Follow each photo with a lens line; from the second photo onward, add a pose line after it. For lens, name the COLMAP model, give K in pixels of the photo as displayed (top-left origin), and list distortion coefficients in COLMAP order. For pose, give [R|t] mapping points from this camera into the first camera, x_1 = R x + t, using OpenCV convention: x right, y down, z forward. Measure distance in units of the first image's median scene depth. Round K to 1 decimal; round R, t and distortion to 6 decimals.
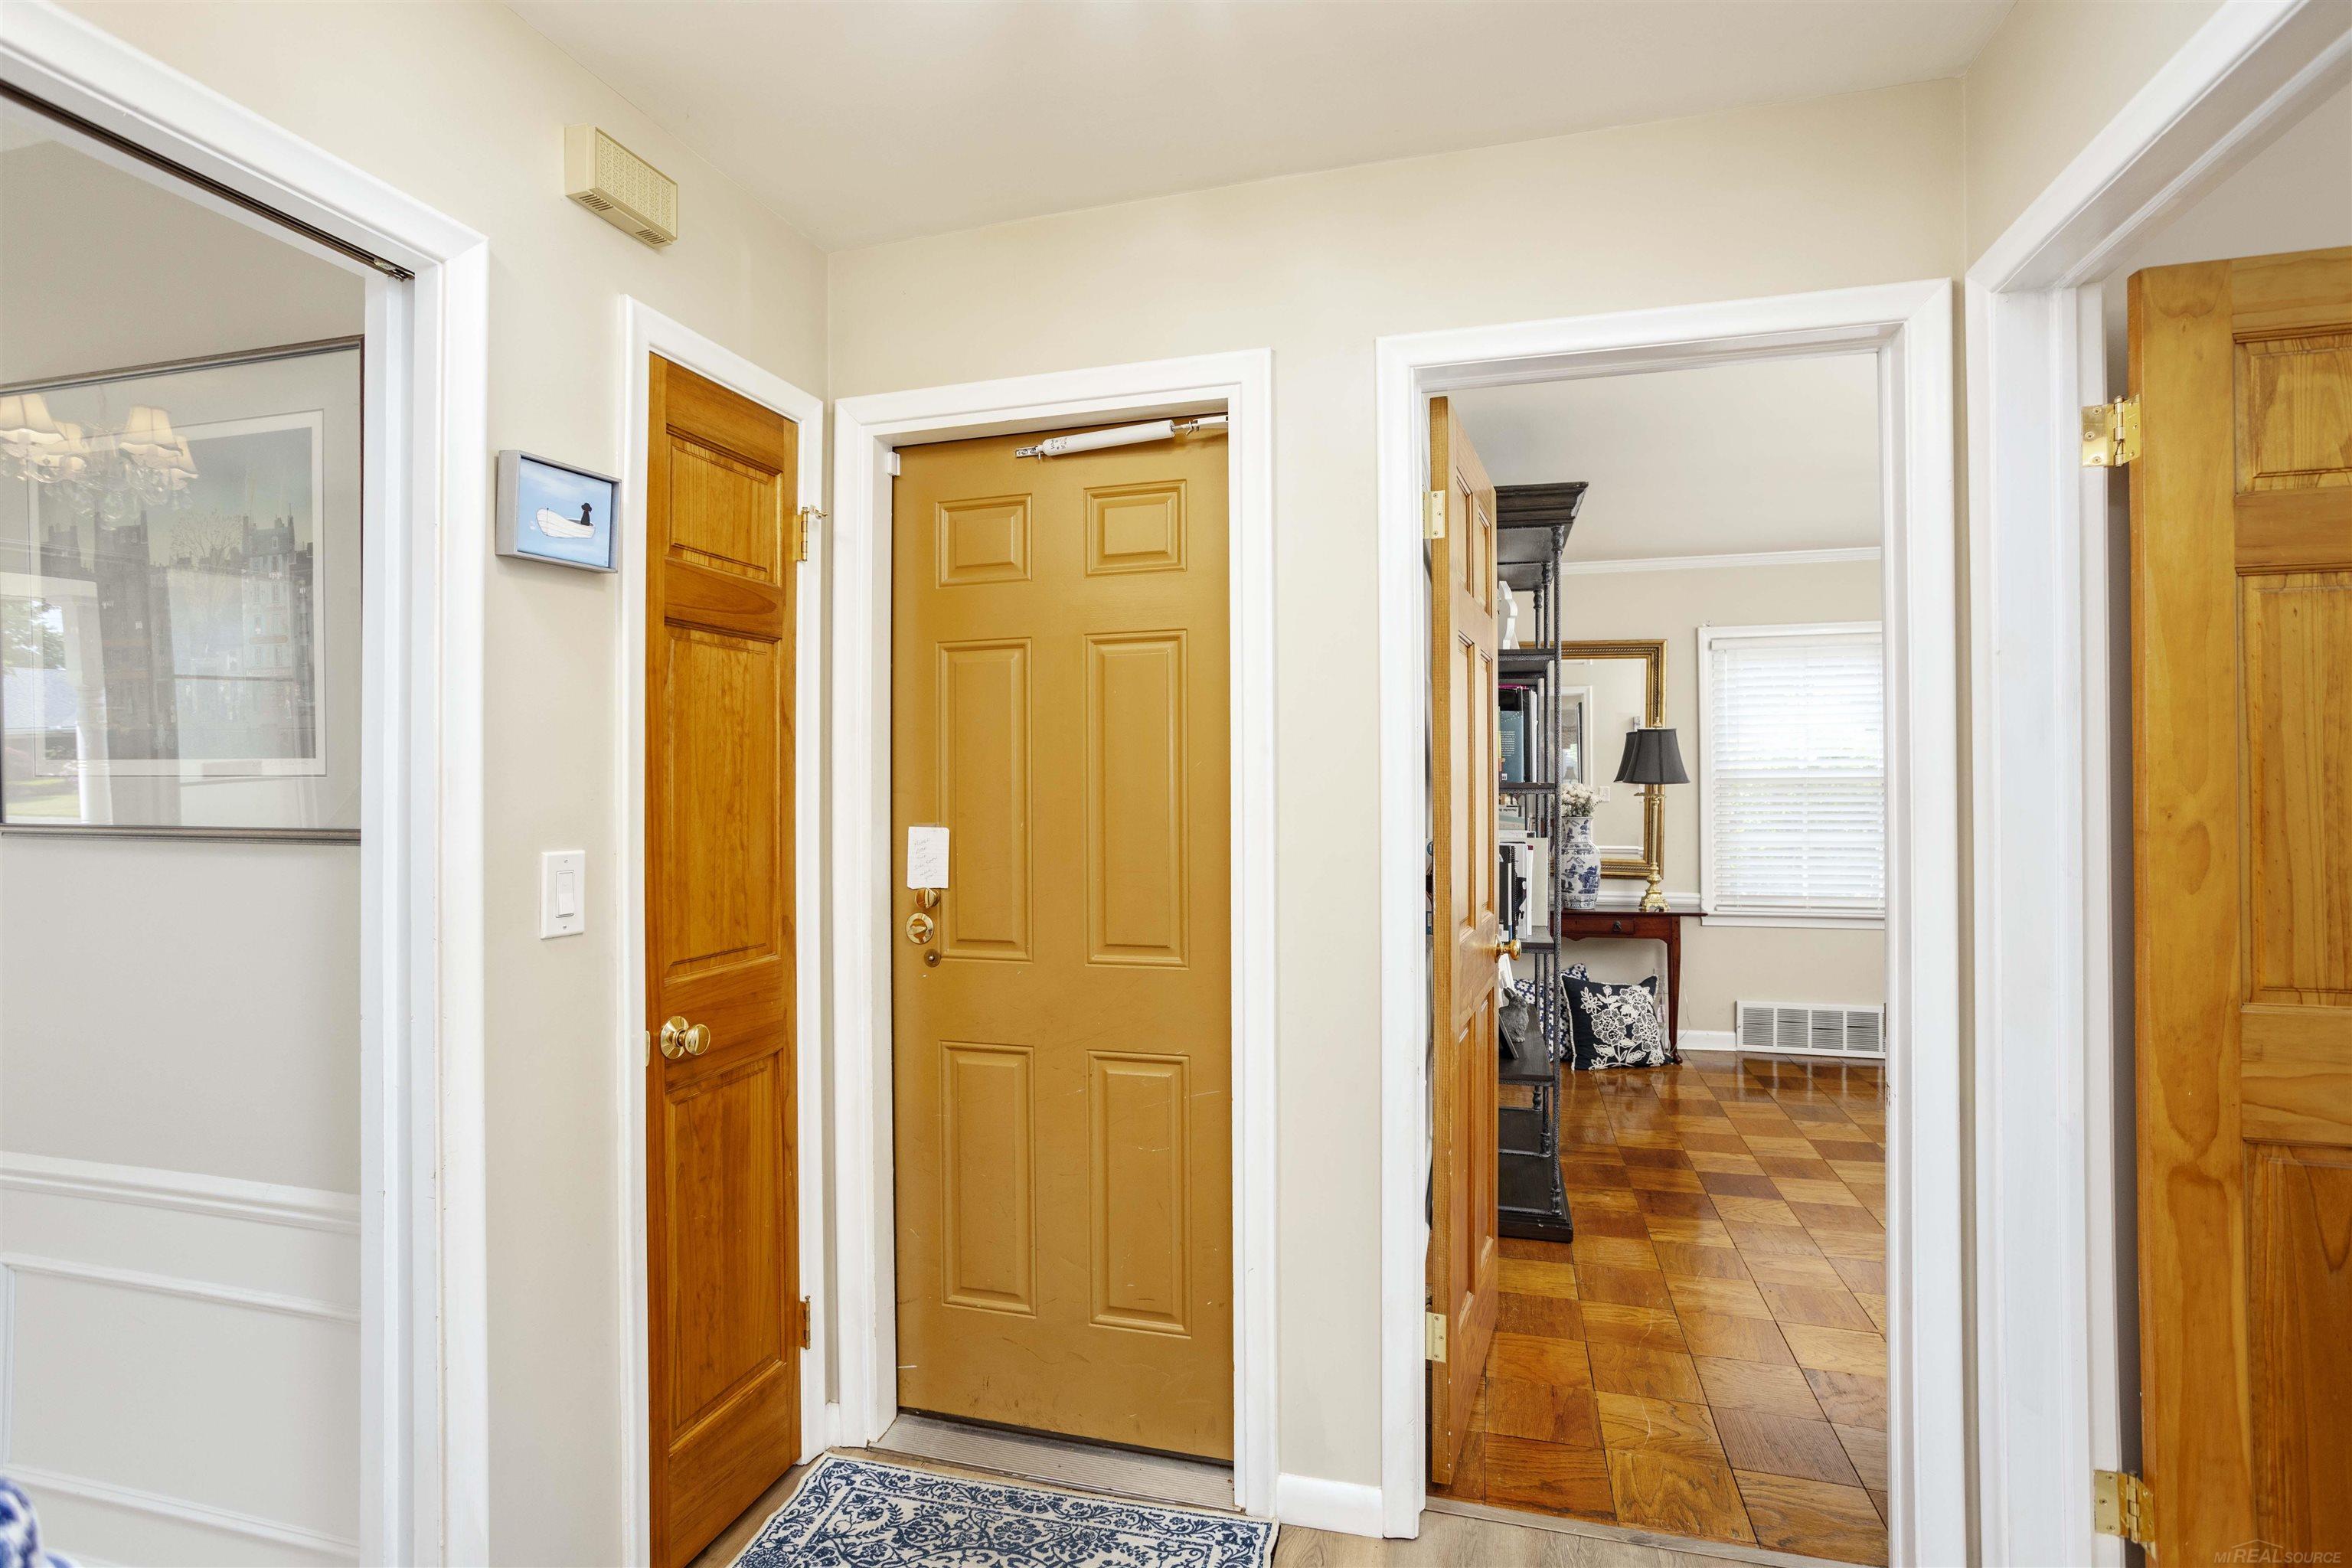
lens RADIAL K [[1142.9, 0, 1176.0], [0, 1142.9, 784.0], [0, 0, 1]] dist [-0.021379, 0.001967]
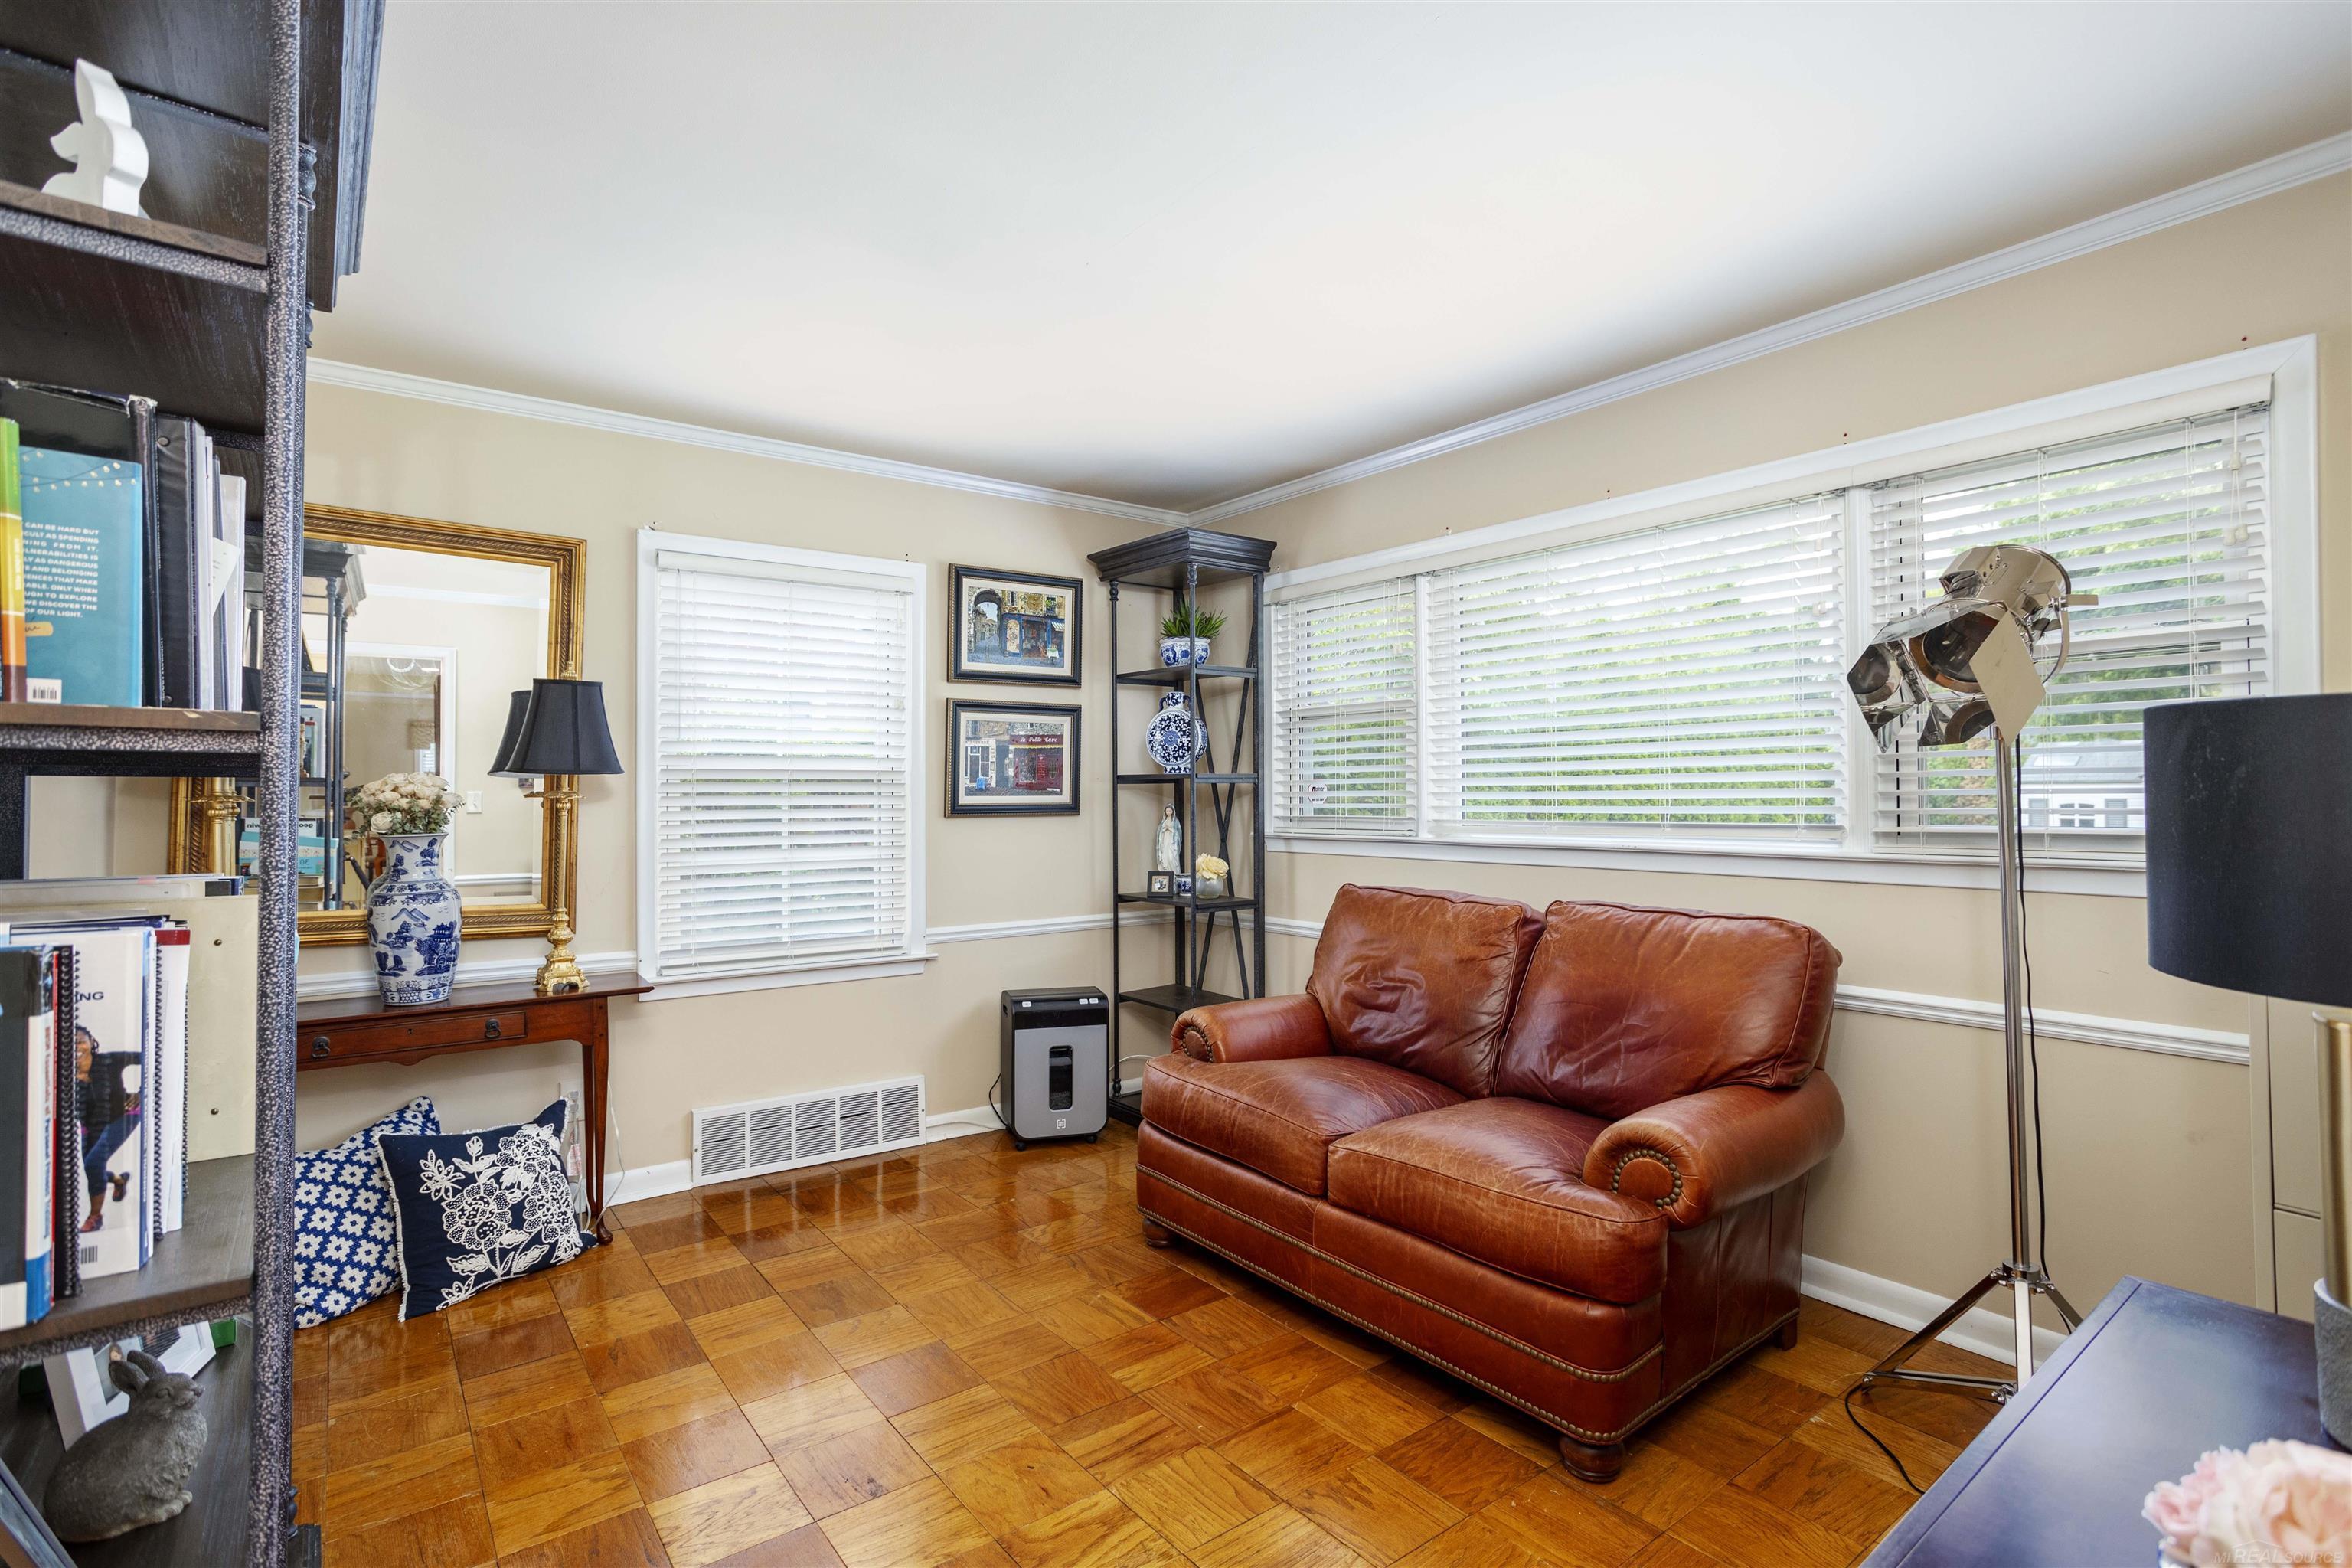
lens RADIAL K [[1142.9, 0, 1176.0], [0, 1142.9, 784.0], [0, 0, 1]] dist [-0.021379, 0.001967]
pose [[0.611991, 0.010114, 0.790800, 0.151975], [0.001986, 0.999895, -0.014326, 0.013862], [-0.790862, 0.010338, 0.611907, 0.394962]]
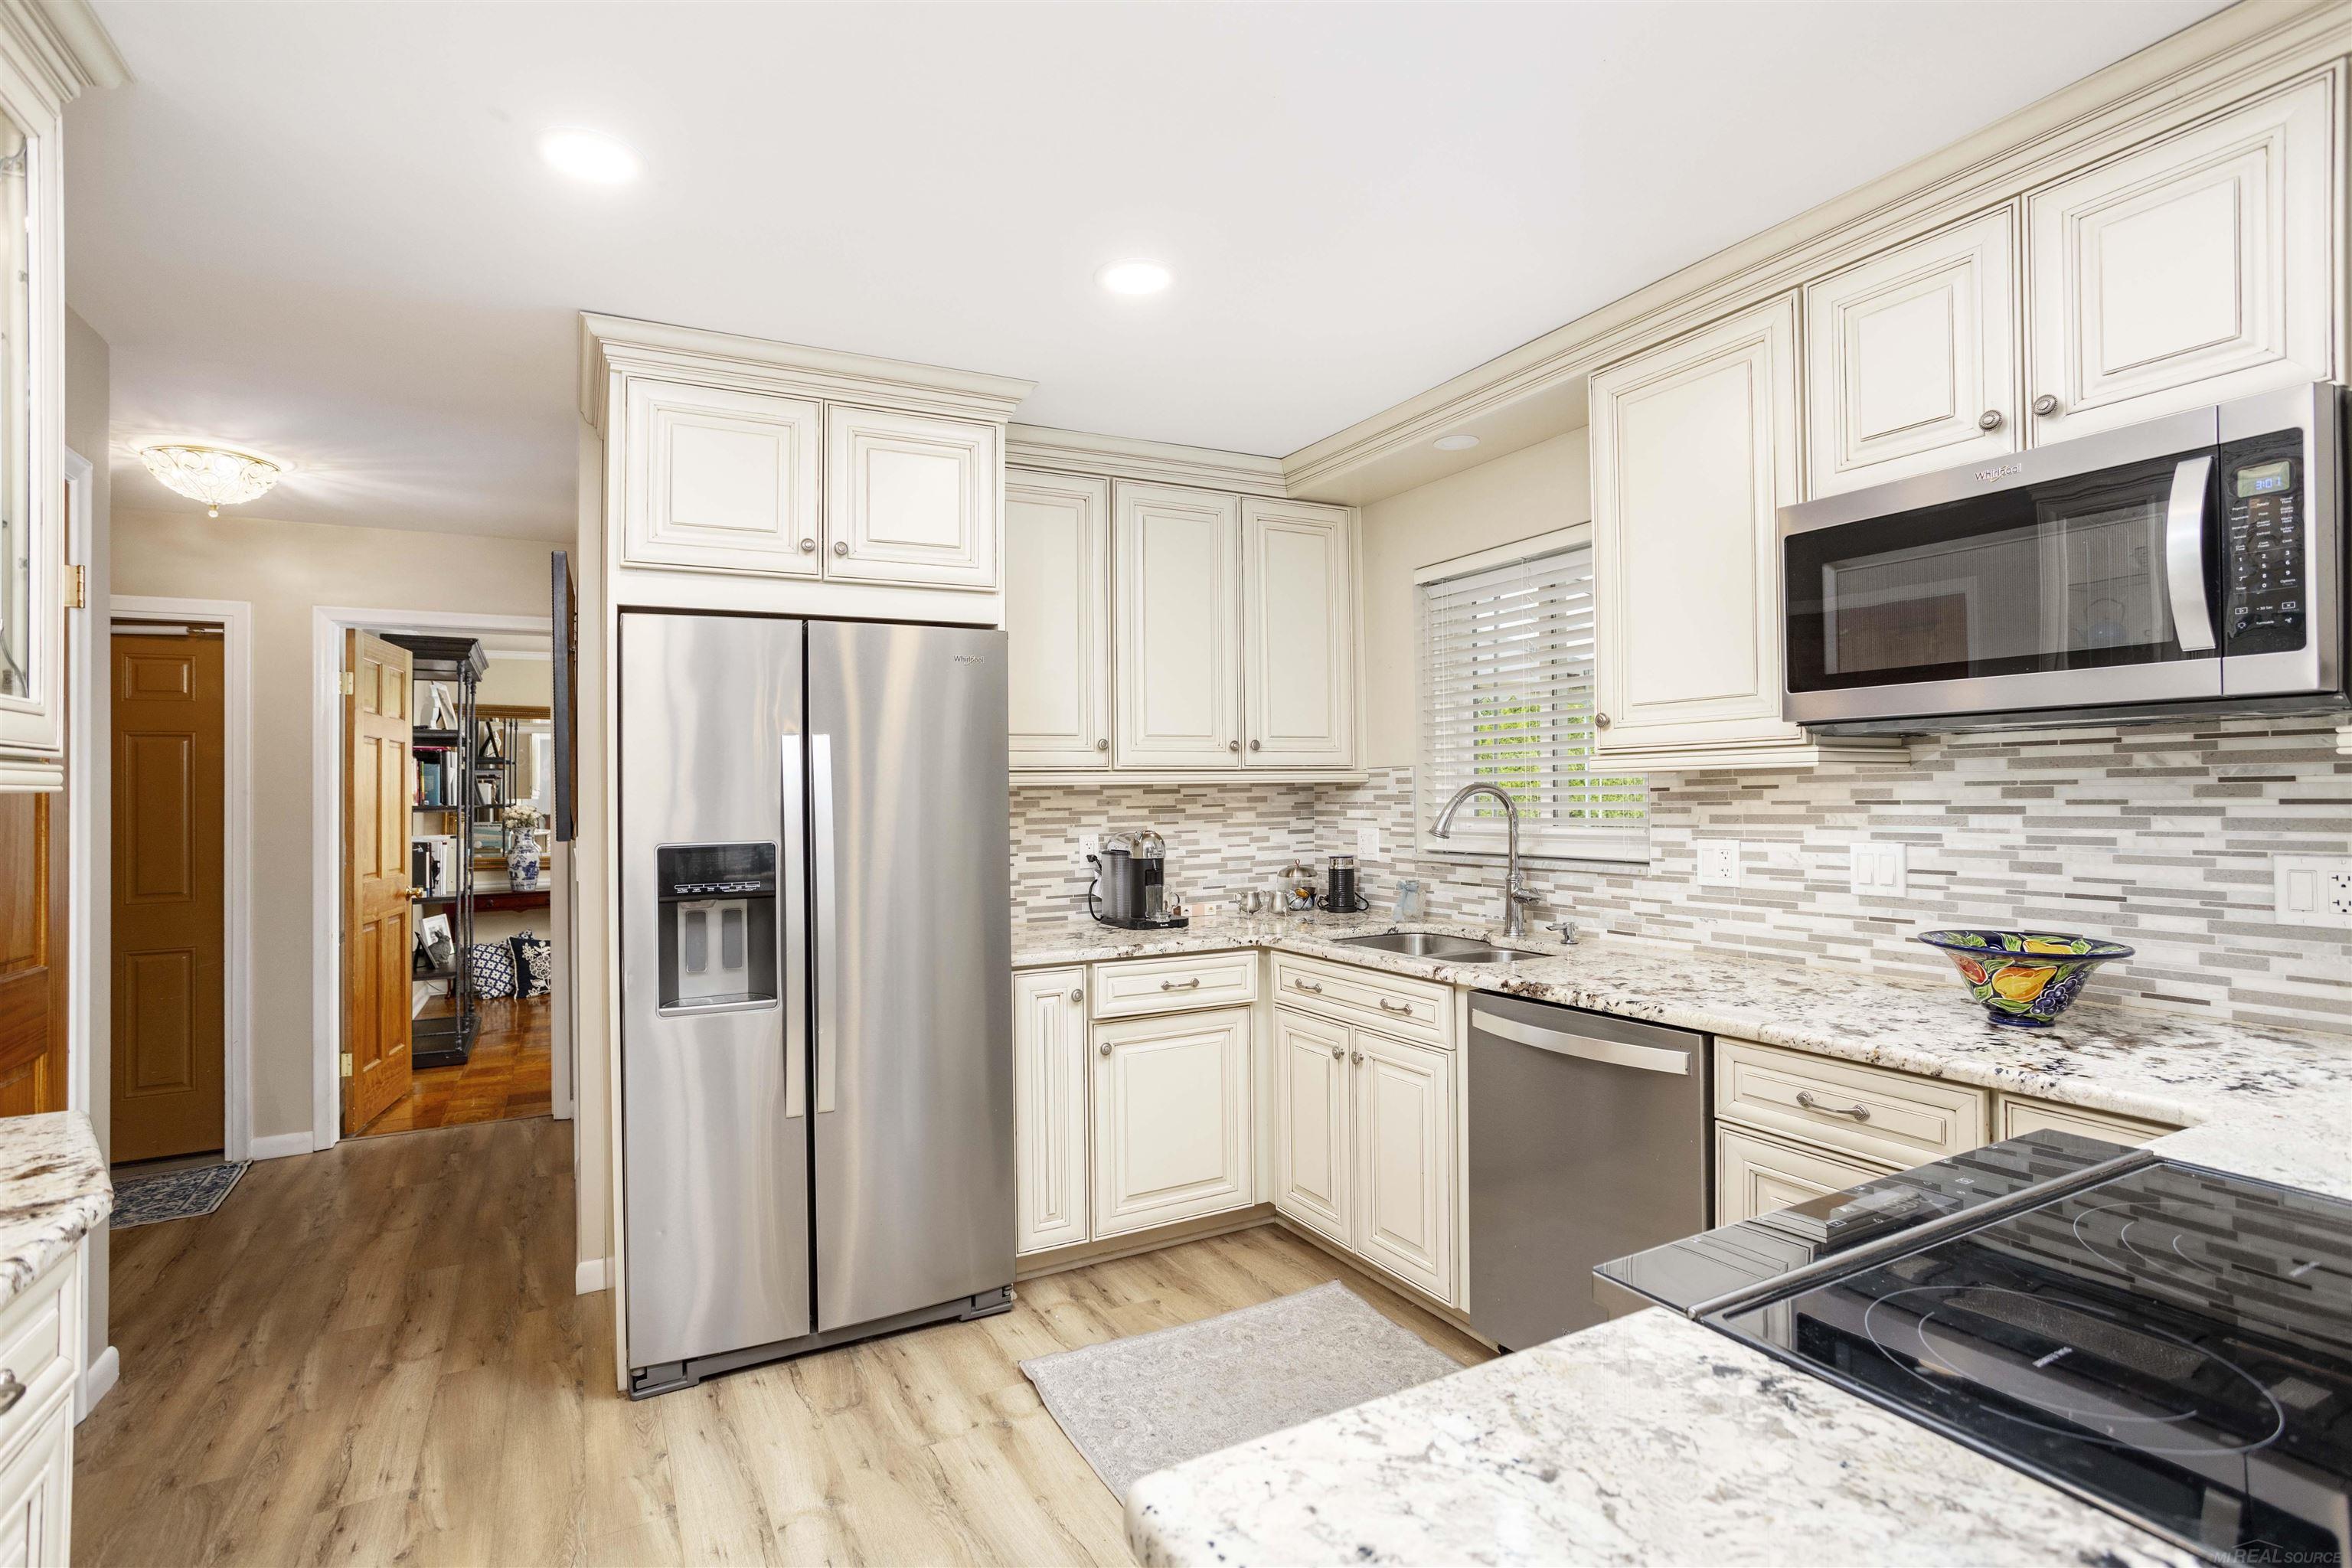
lens RADIAL K [[1142.9, 0, 1176.0], [0, 1142.9, 784.0], [0, 0, 1]] dist [-0.021379, 0.001967]
pose [[0.728459, 0.008034, 0.685043, -0.037085], [0.003950, 0.999865, -0.015927, -0.001273], [-0.685078, 0.014308, 0.728329, -0.655897]]
